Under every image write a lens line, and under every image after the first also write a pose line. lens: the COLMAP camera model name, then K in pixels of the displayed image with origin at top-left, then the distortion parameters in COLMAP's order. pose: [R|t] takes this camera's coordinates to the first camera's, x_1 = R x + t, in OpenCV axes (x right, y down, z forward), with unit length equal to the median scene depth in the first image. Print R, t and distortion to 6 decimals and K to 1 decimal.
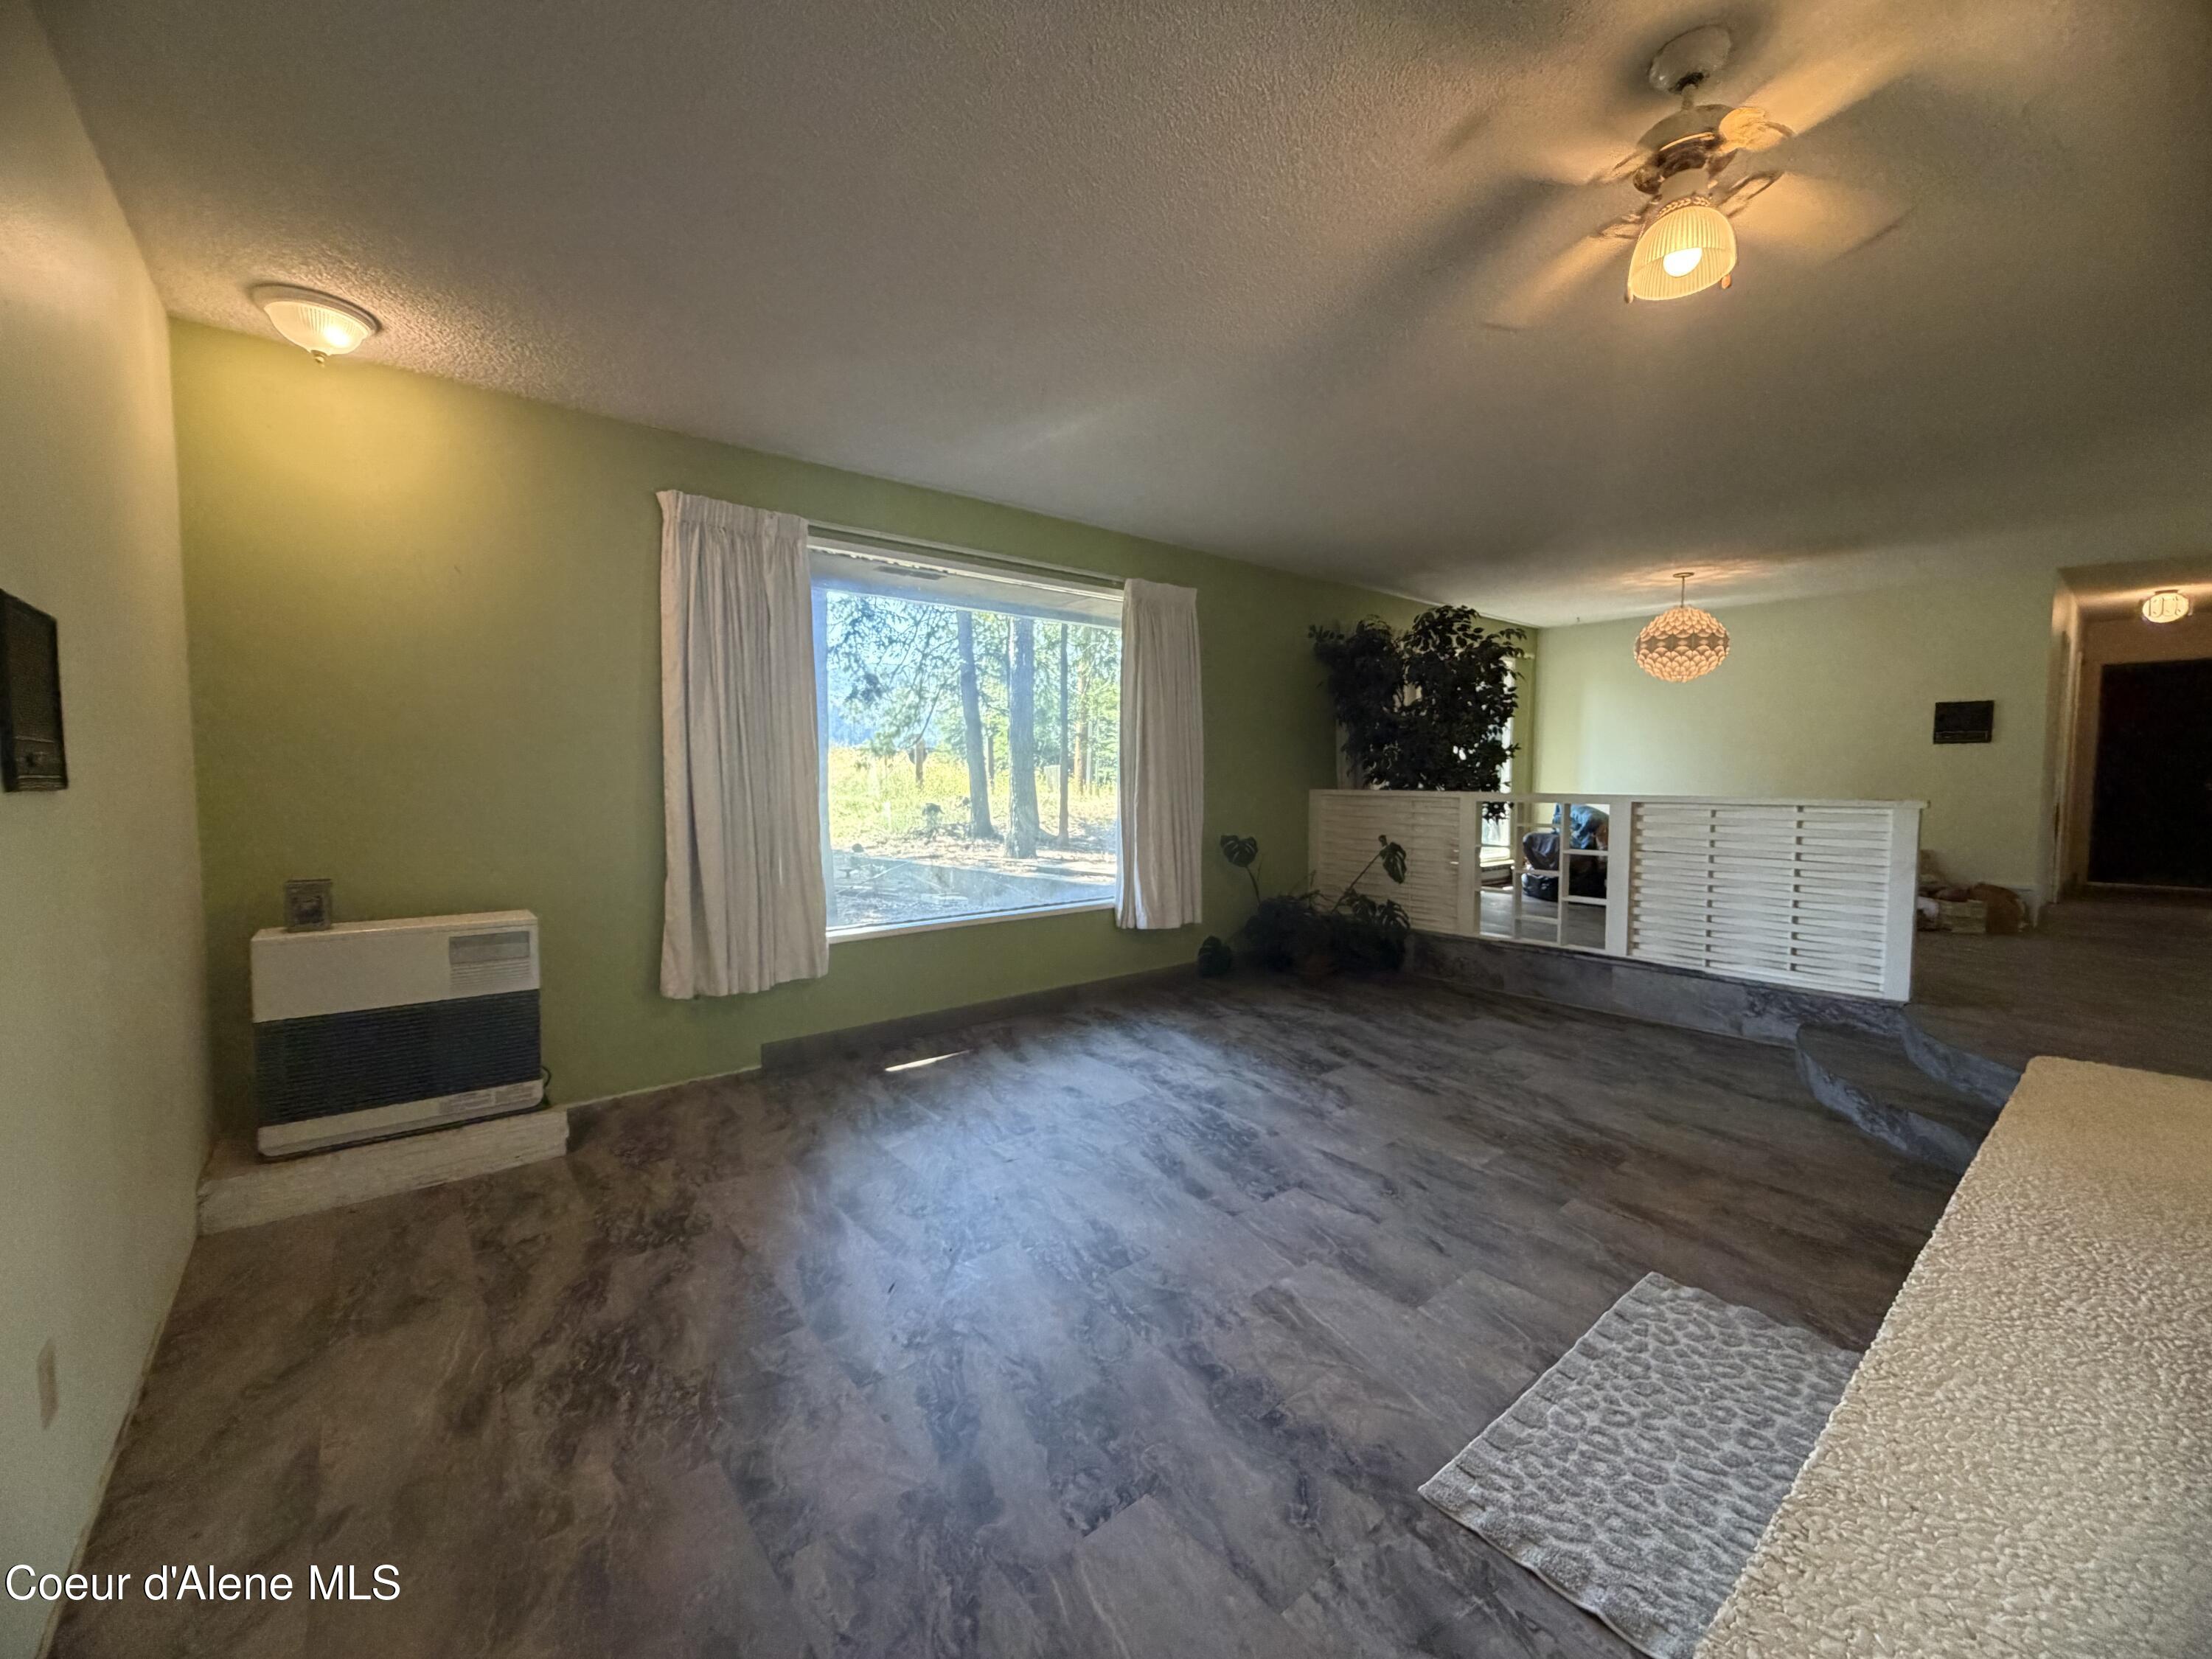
lens RADIAL K [[884.7, 0, 1106.1], [0, 884.7, 832.7], [0, 0, 1]] dist [-0.001370, -0.000116]
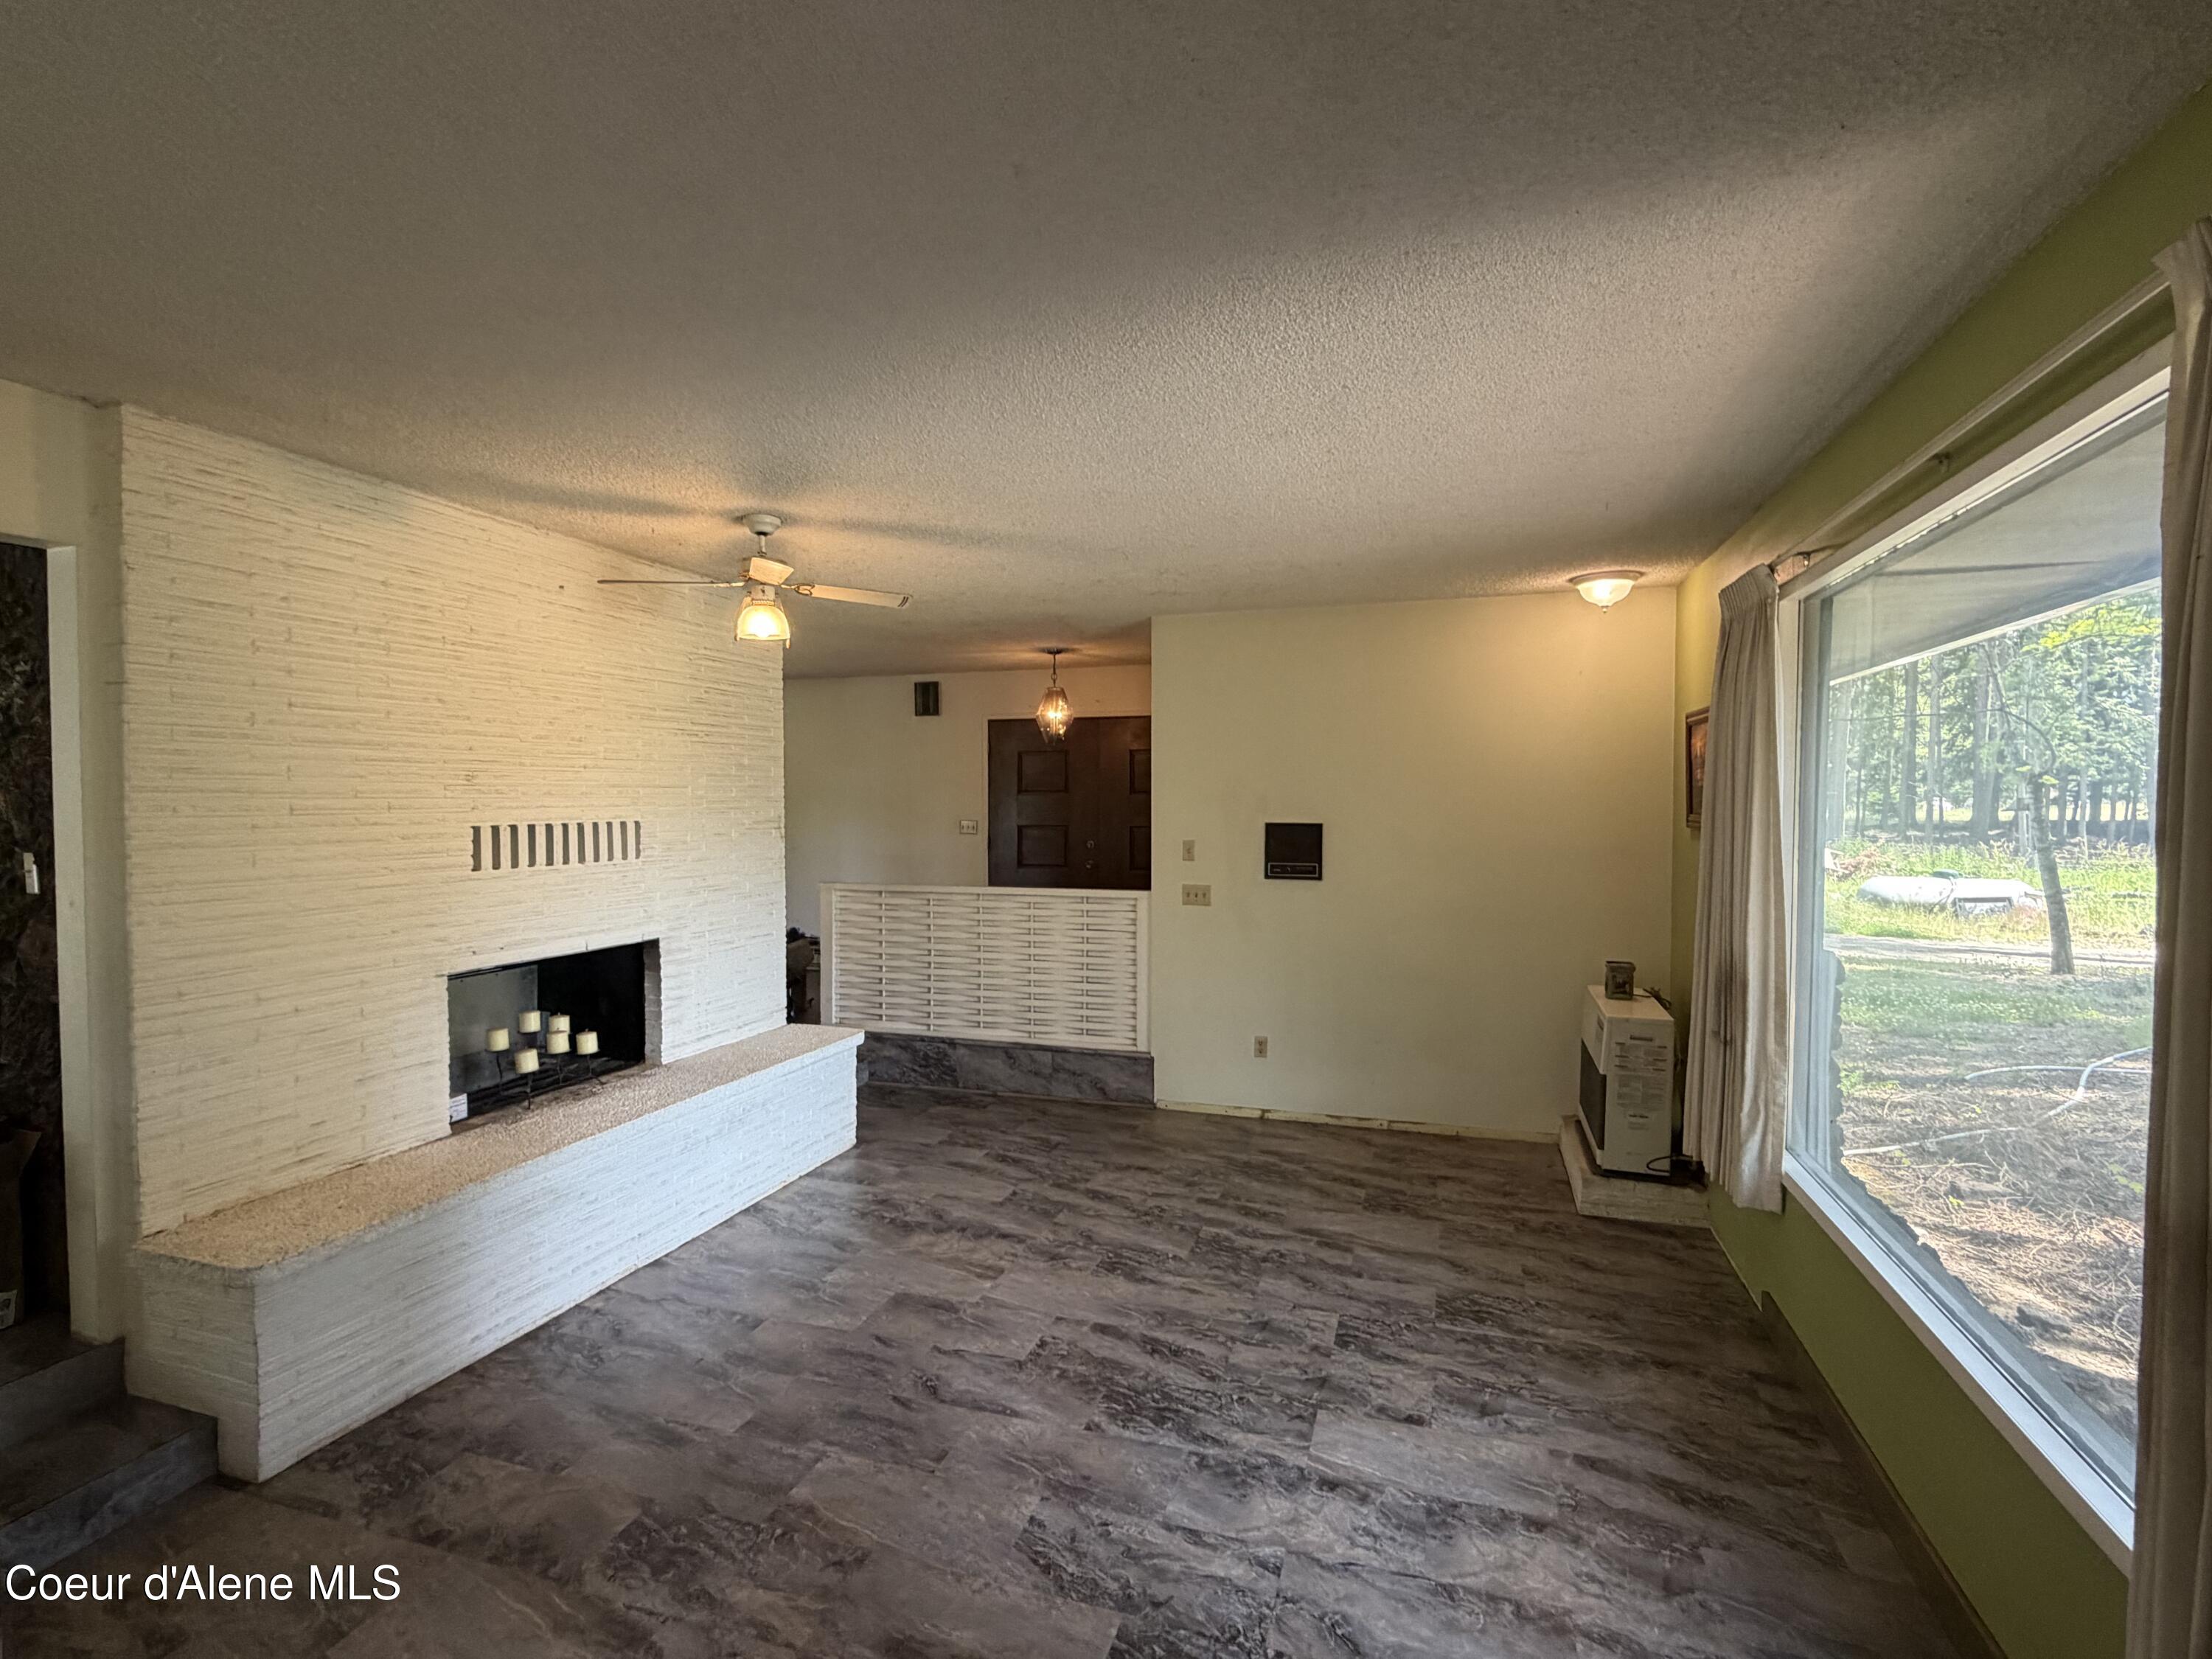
lens RADIAL K [[1073.9, 0, 1103.7], [0, 1073.9, 830.3], [0, 0, 1]] dist [-0.000548, 0.000486]
pose [[-0.846063, 0.014896, -0.532875, 0.724071], [-0.035713, 0.995780, 0.084538, -0.260510], [0.531886, 0.090555, -0.841960, 1.900891]]
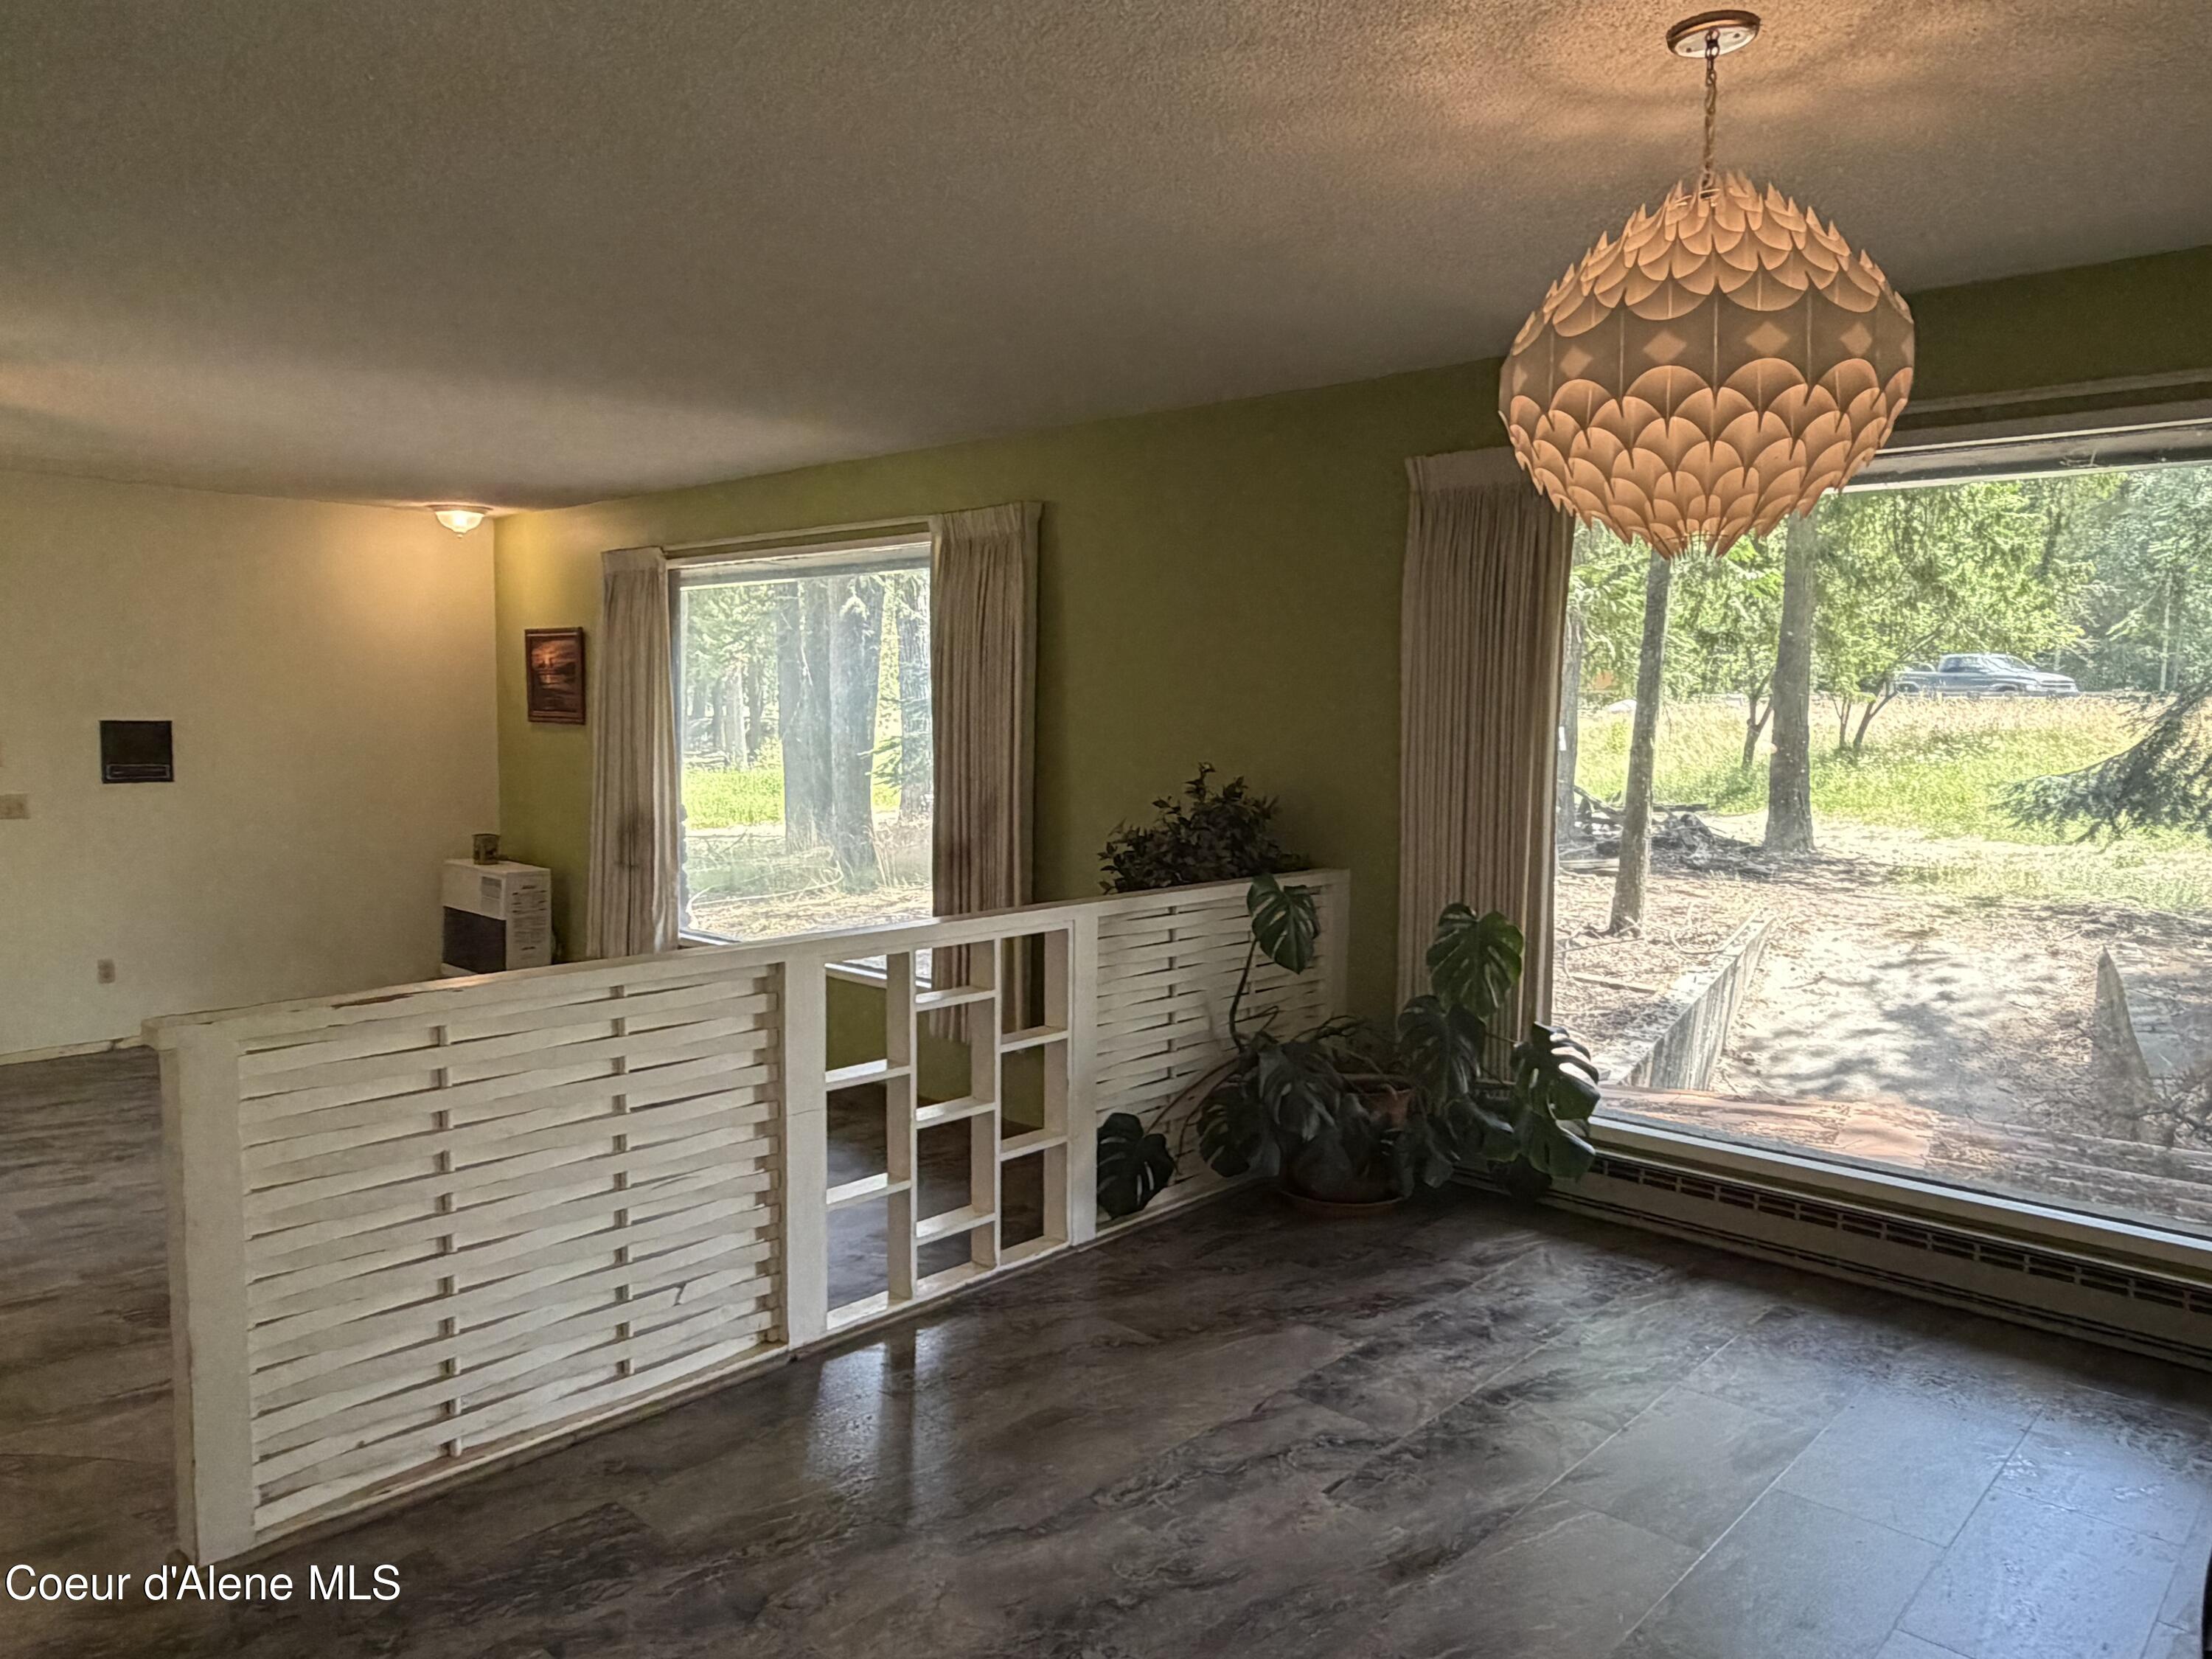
lens RADIAL K [[1536.1, 0, 1070.7], [0, 1536.1, 818.1], [0, 0, 1]] dist [0.048980, -0.050308]
pose [[0.106337, 0.074492, -0.991536, 2.100144], [-0.073963, 0.995020, 0.066821, -0.247742], [0.991575, 0.066231, 0.111317, 1.706479]]
